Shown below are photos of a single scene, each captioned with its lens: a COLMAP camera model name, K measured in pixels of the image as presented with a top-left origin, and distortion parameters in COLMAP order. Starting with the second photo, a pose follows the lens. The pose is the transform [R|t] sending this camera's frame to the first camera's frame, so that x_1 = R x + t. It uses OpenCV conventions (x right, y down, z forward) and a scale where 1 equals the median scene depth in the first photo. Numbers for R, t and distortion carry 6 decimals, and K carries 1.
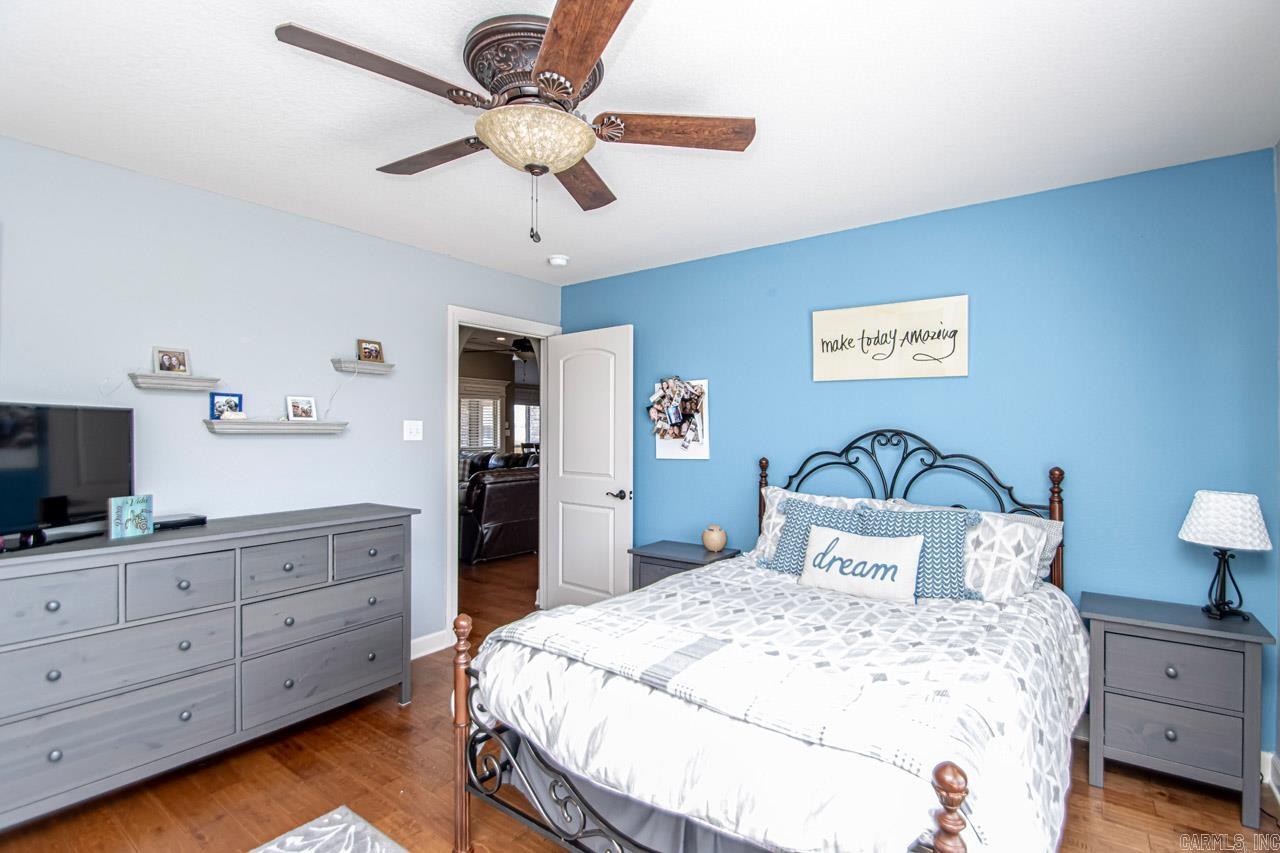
lens RADIAL K [[596.0, 0, 651.1], [0, 596.0, 429.4], [0, 0, 1]] dist [0.000982, -0.001674]
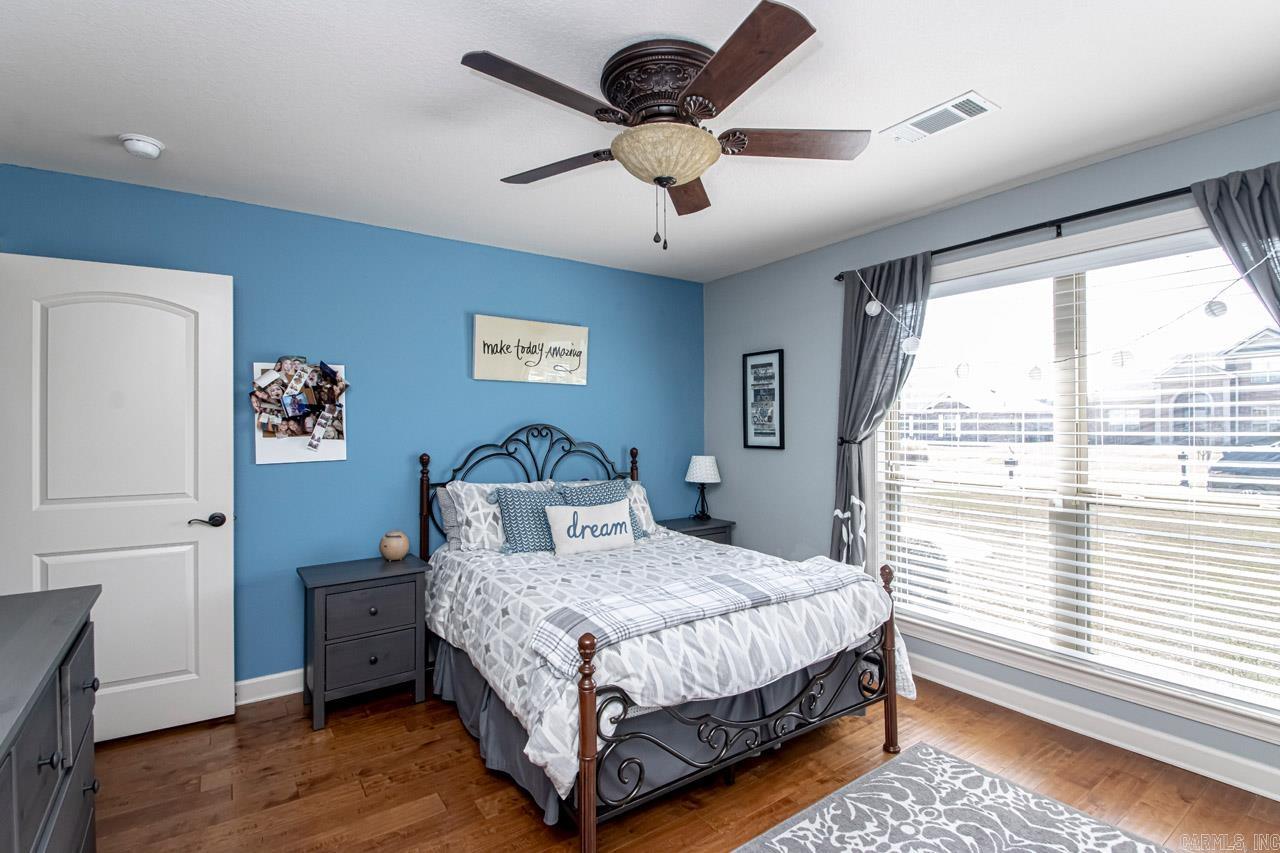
lens RADIAL K [[596.0, 0, 652.4], [0, 596.0, 425.6], [0, 0, 1]] dist [0.000982, -0.001674]
pose [[0.310073, -0.003517, 0.950706, -0.654701], [0.001999, 0.999993, 0.003048, -0.000218], [-0.950711, 0.000956, 0.310078, 0.370420]]
